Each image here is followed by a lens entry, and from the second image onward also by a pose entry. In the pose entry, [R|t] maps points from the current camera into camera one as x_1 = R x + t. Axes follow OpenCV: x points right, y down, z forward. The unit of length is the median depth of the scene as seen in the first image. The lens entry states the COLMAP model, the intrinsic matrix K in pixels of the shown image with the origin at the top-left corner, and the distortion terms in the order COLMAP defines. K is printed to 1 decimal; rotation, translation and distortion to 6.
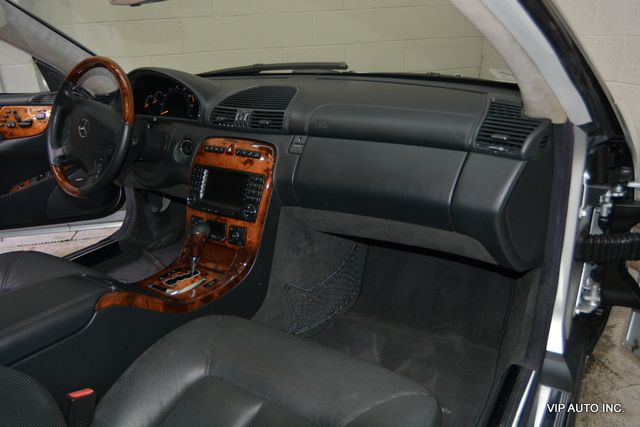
lens RADIAL K [[494.2, 0, 320.6], [0, 494.2, 212.3], [0, 0, 1]] dist [-0.008399, -0.002566]
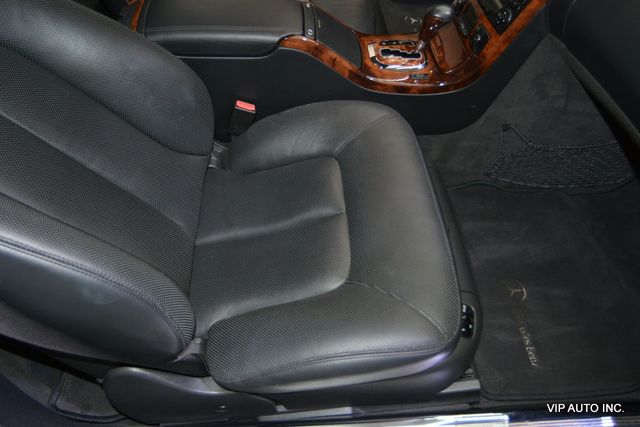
lens RADIAL K [[494.2, 0, 320.1], [0, 494.2, 213.4], [0, 0, 1]] dist [-0.008399, -0.002566]
pose [[0.616105, 0.650890, -0.443573, 0.210247], [-0.330962, 0.724948, 0.604082, -0.145513], [0.714758, -0.225372, 0.662063, 0.218522]]
